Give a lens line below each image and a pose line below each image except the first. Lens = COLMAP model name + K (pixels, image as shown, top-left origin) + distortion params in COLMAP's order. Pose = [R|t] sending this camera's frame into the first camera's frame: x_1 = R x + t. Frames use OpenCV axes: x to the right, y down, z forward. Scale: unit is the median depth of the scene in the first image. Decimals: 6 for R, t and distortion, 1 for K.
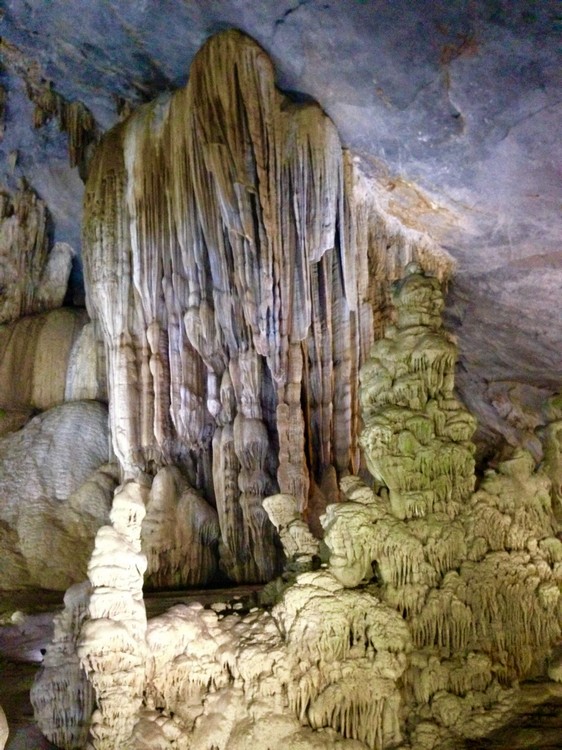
lens RADIAL K [[705.4, 0, 292.0], [0, 705.4, 389.3], [0, 0, 1]] dist [0.041705, 0.000000]
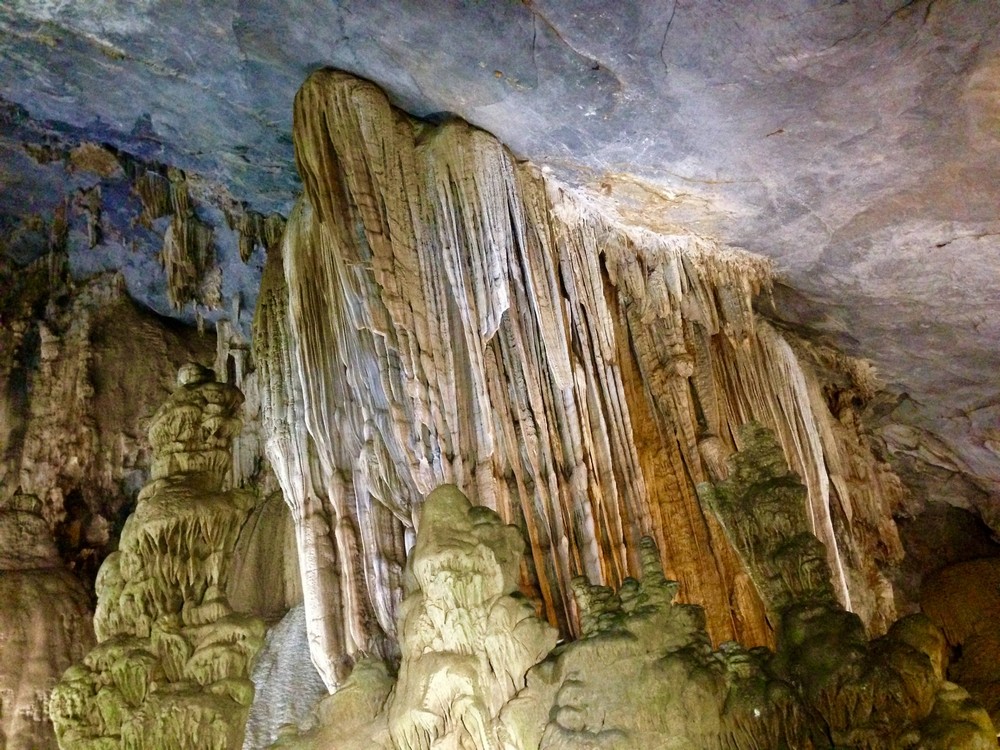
lens RADIAL K [[940.5, 0, 498.5], [0, 940.5, 374.0], [0, 0, 1]] dist [0.041705, 0.000000]
pose [[0.909138, -0.273382, -0.314214, 0.284646], [0.228971, 0.958255, -0.171230, 0.009103], [0.347909, 0.083726, 0.933782, 0.156279]]
